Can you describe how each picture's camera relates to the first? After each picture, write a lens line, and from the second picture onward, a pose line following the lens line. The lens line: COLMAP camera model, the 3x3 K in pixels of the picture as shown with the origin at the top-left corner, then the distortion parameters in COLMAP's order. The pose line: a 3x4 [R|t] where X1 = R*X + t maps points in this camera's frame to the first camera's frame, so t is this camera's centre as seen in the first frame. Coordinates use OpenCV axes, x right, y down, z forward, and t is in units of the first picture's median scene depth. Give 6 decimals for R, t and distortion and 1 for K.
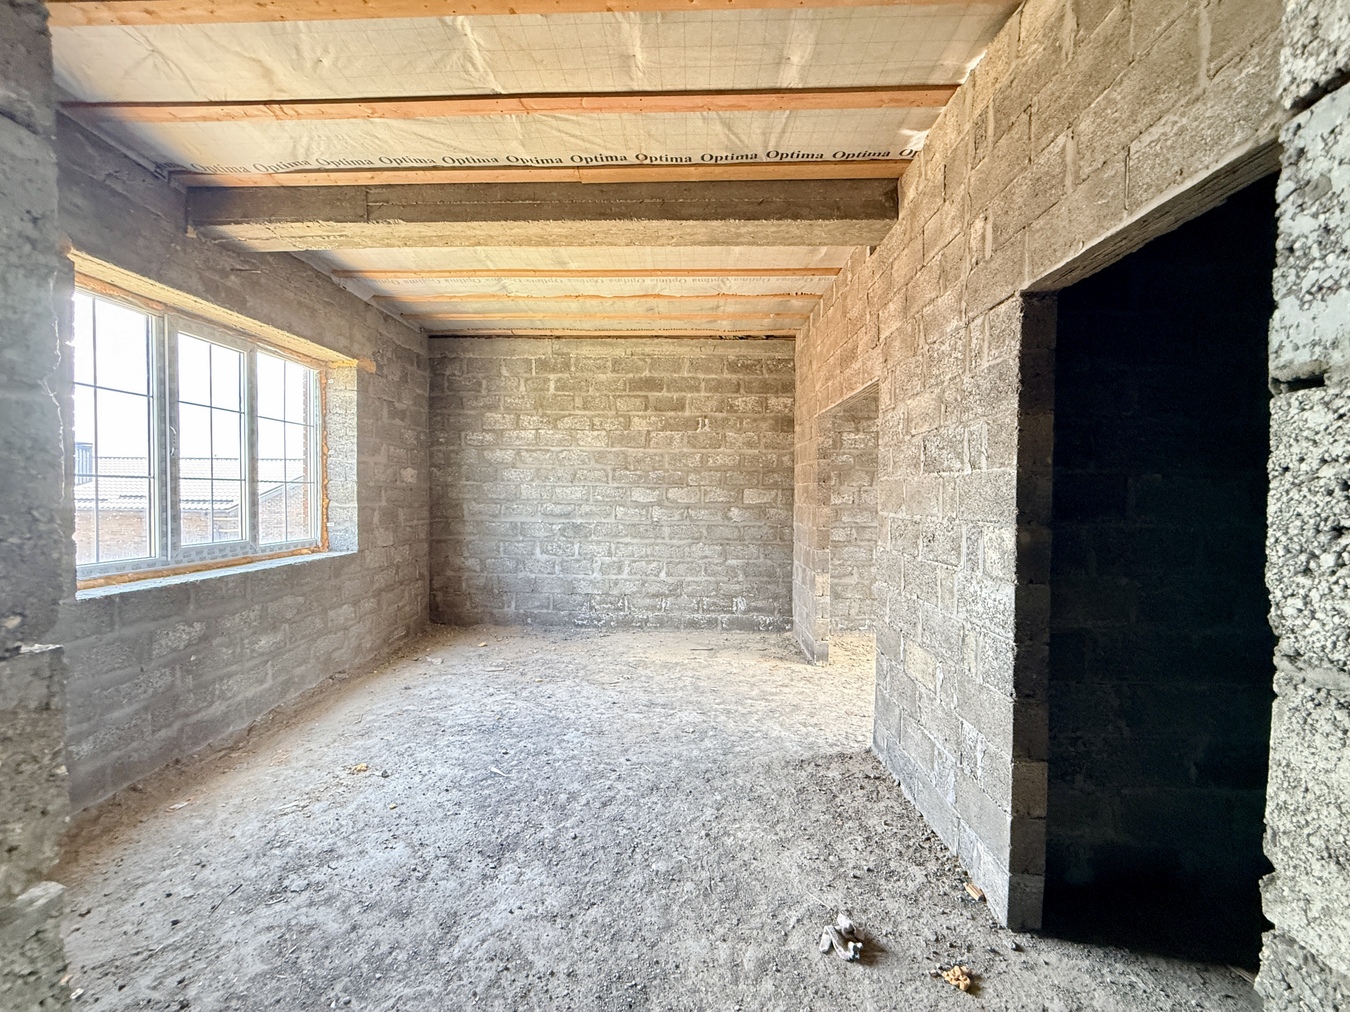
lens RADIAL K [[539.6, 0, 672.4], [0, 539.6, 507.5], [0, 0, 1]] dist [0.000756, 0.000136]
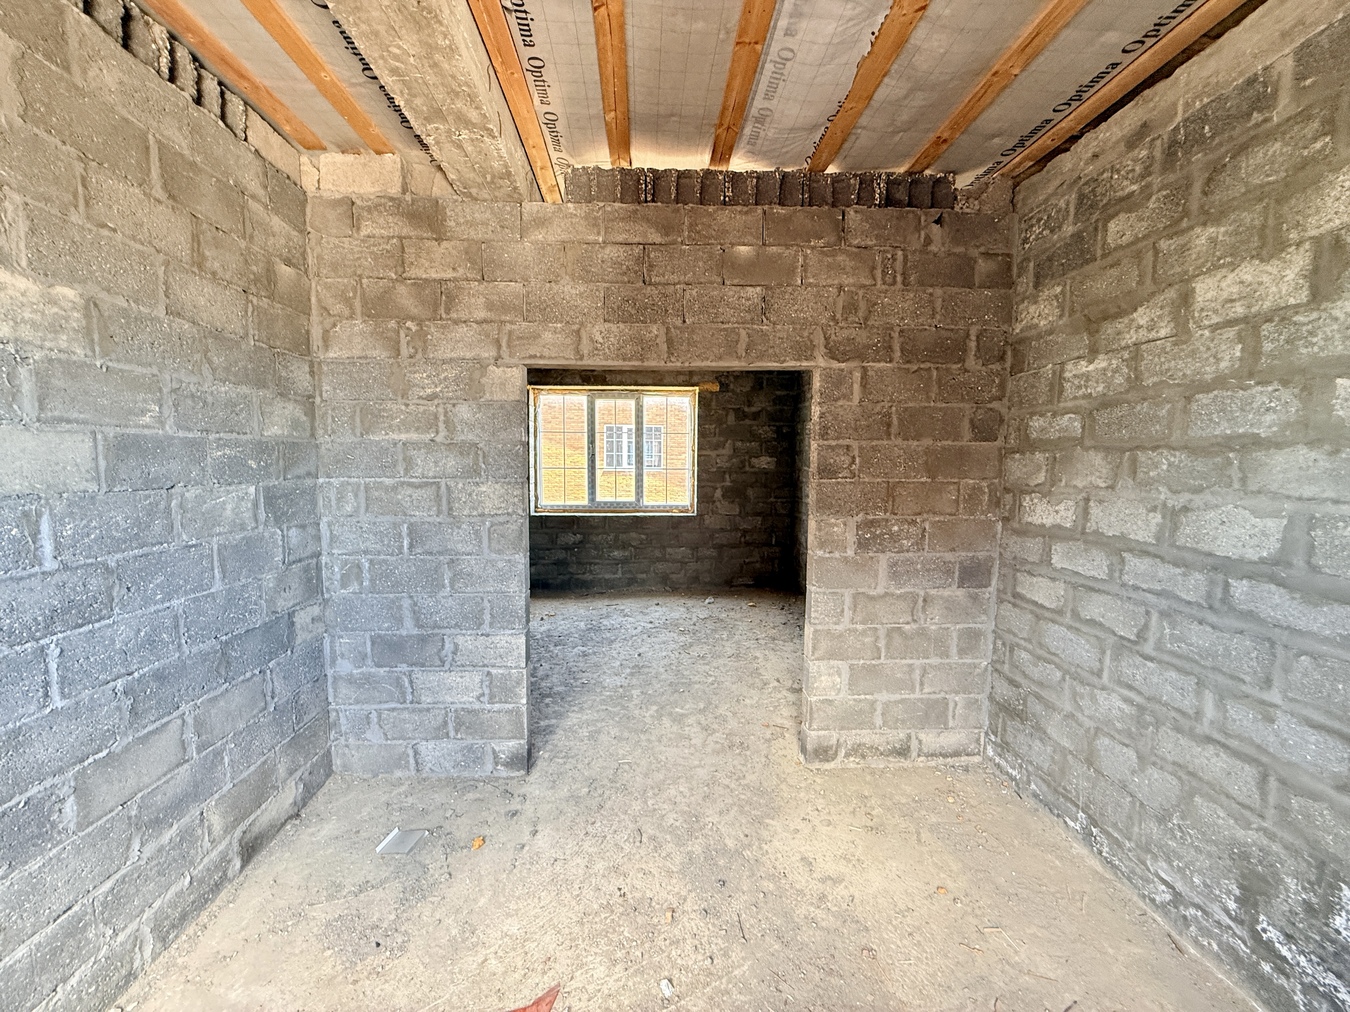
lens RADIAL K [[539.6, 0, 672.4], [0, 539.6, 507.5], [0, 0, 1]] dist [0.000756, 0.000136]
pose [[0.083924, 0.083800, -0.992942, 0.854711], [-0.029235, 0.996236, 0.081607, -0.057084], [0.996043, 0.022180, 0.086058, 0.758680]]
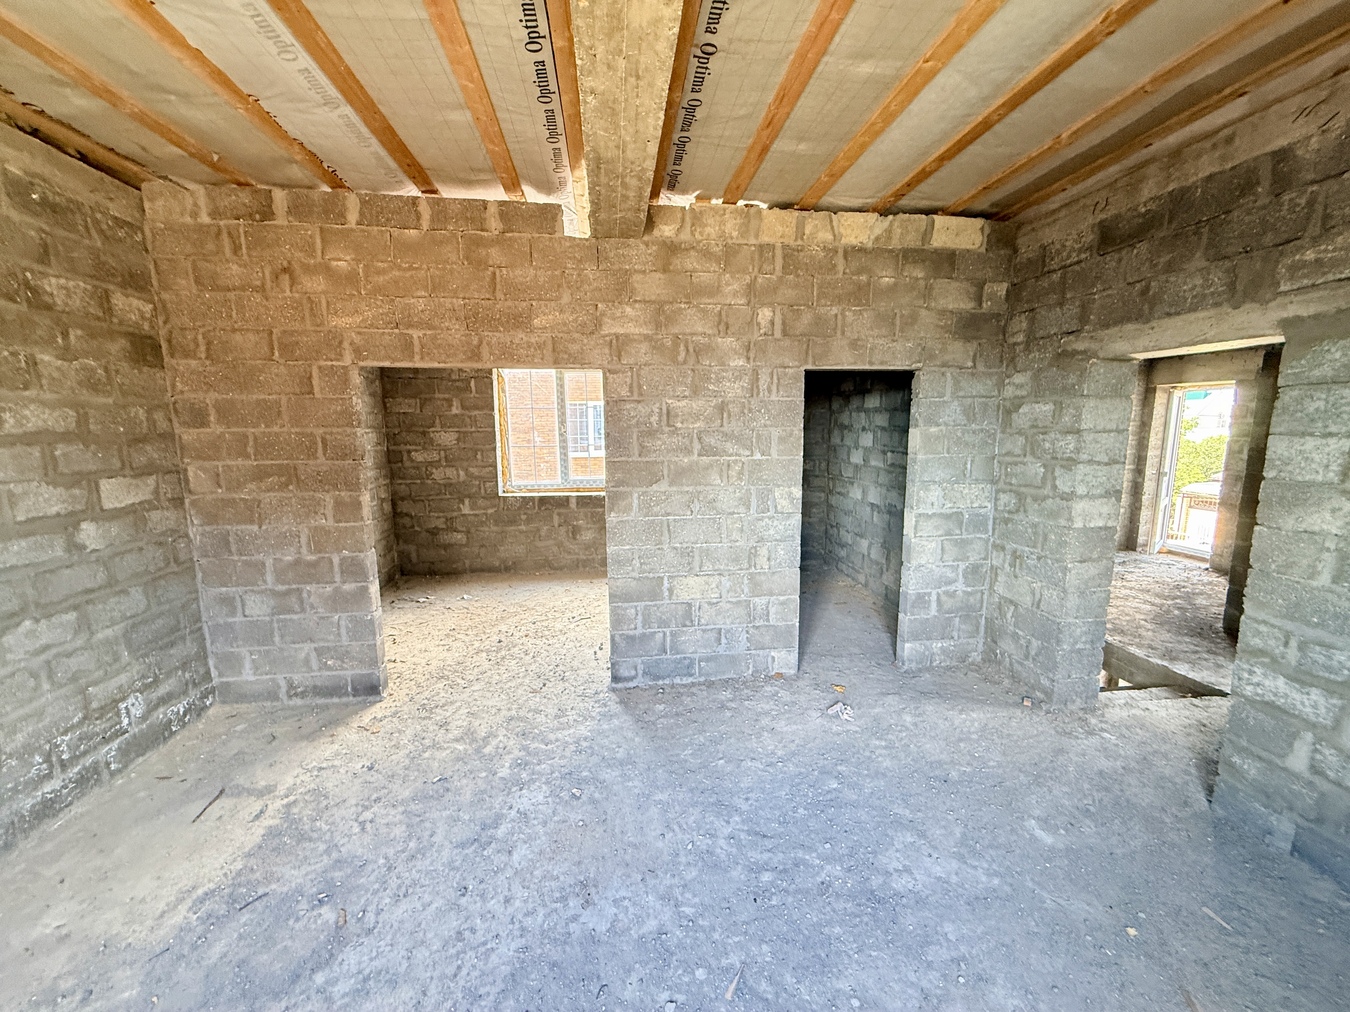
lens RADIAL K [[539.6, 0, 672.4], [0, 539.6, 507.5], [0, 0, 1]] dist [0.000756, 0.000136]
pose [[-0.147708, -0.157862, 0.976351, -0.487678], [0.028963, 0.986066, 0.163815, -0.087208], [-0.988607, 0.052475, -0.141078, 0.666425]]
